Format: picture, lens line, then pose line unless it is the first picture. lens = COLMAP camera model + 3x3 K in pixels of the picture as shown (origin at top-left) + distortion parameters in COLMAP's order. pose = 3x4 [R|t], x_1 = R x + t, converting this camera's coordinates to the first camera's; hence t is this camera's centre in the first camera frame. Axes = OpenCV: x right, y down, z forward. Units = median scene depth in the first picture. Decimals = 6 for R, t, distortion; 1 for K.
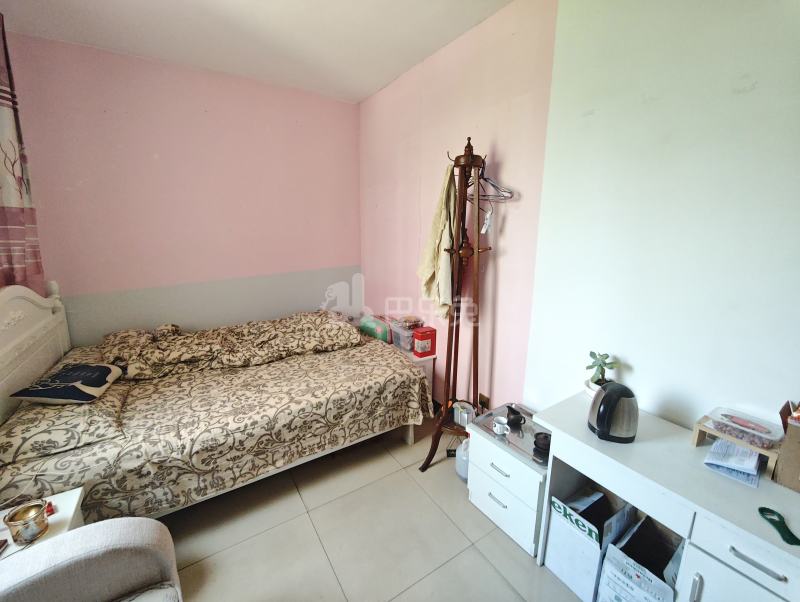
lens RADIAL K [[336.4, 0, 401.6], [0, 336.4, 300.7], [0, 0, 1]] dist [0.000177, 0.000359]
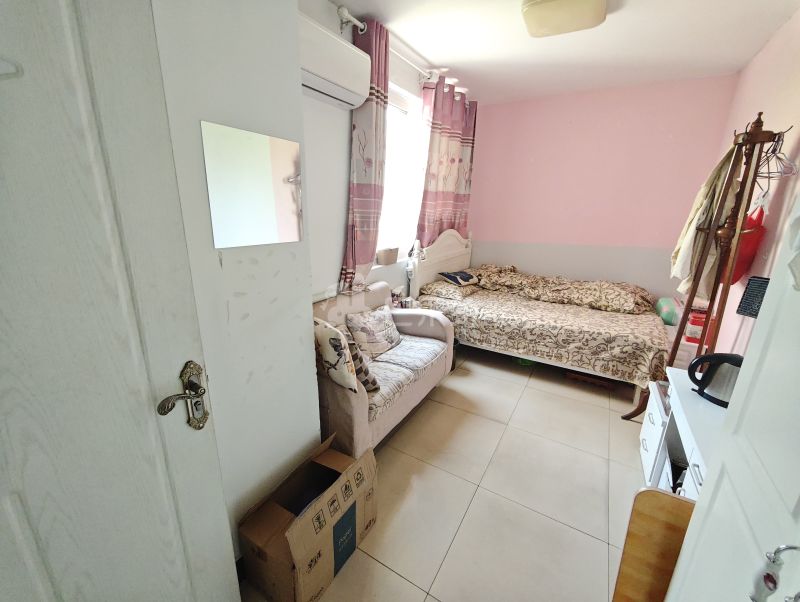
lens RADIAL K [[336.4, 0, 400.8], [0, 336.4, 303.3], [0, 0, 1]] dist [0.000177, 0.000359]
pose [[0.440572, 0.262450, -0.858497, 0.641845], [-0.214227, 0.959419, 0.183363, 0.076824], [0.871781, 0.103129, 0.478917, -0.279084]]
